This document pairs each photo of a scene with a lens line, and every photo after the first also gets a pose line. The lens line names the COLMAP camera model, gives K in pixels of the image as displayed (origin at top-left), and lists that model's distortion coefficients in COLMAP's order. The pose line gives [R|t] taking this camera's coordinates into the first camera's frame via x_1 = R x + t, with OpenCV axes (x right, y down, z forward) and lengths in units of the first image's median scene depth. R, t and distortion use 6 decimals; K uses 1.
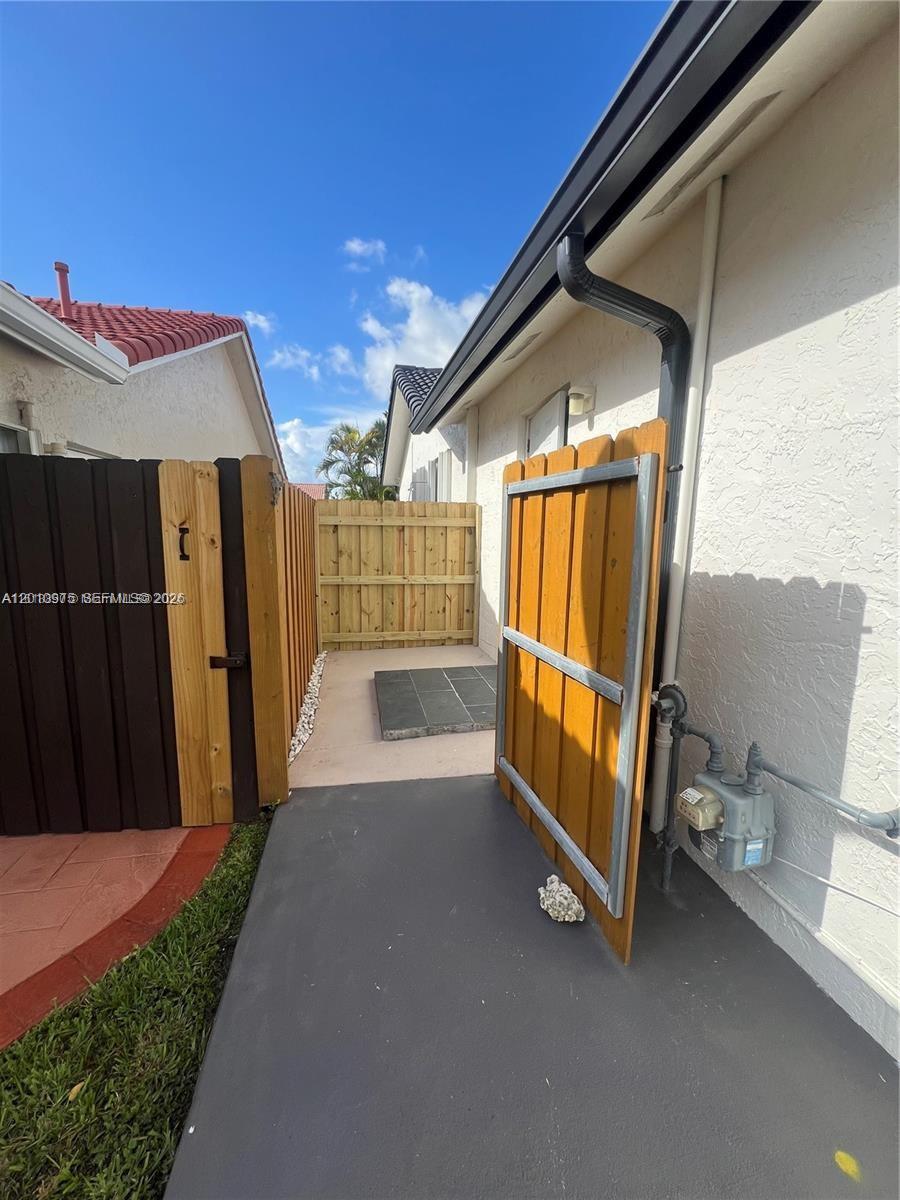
lens RADIAL K [[484.7, 0, 450.0], [0, 484.7, 600.0], [0, 0, 1]] dist [-0.000054, -0.000002]
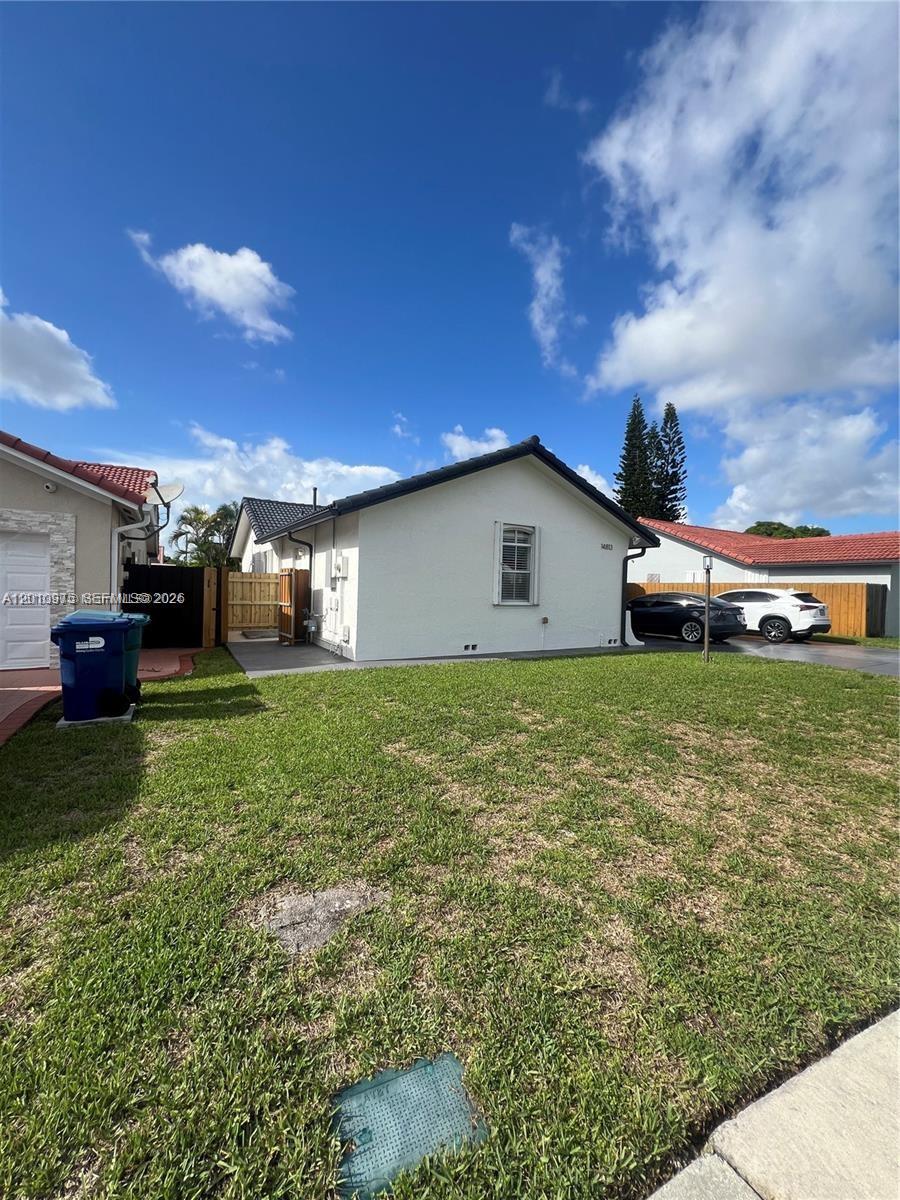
lens RADIAL K [[484.5, 0, 450.0], [0, 484.5, 600.0], [0, 0, 1]] dist [-0.000532, -0.000051]
pose [[0.947548, 0.000693, 0.319613, 0.077148], [0.039044, 0.992257, -0.117905, 0.276602], [-0.317220, 0.124200, 0.940184, -1.678567]]
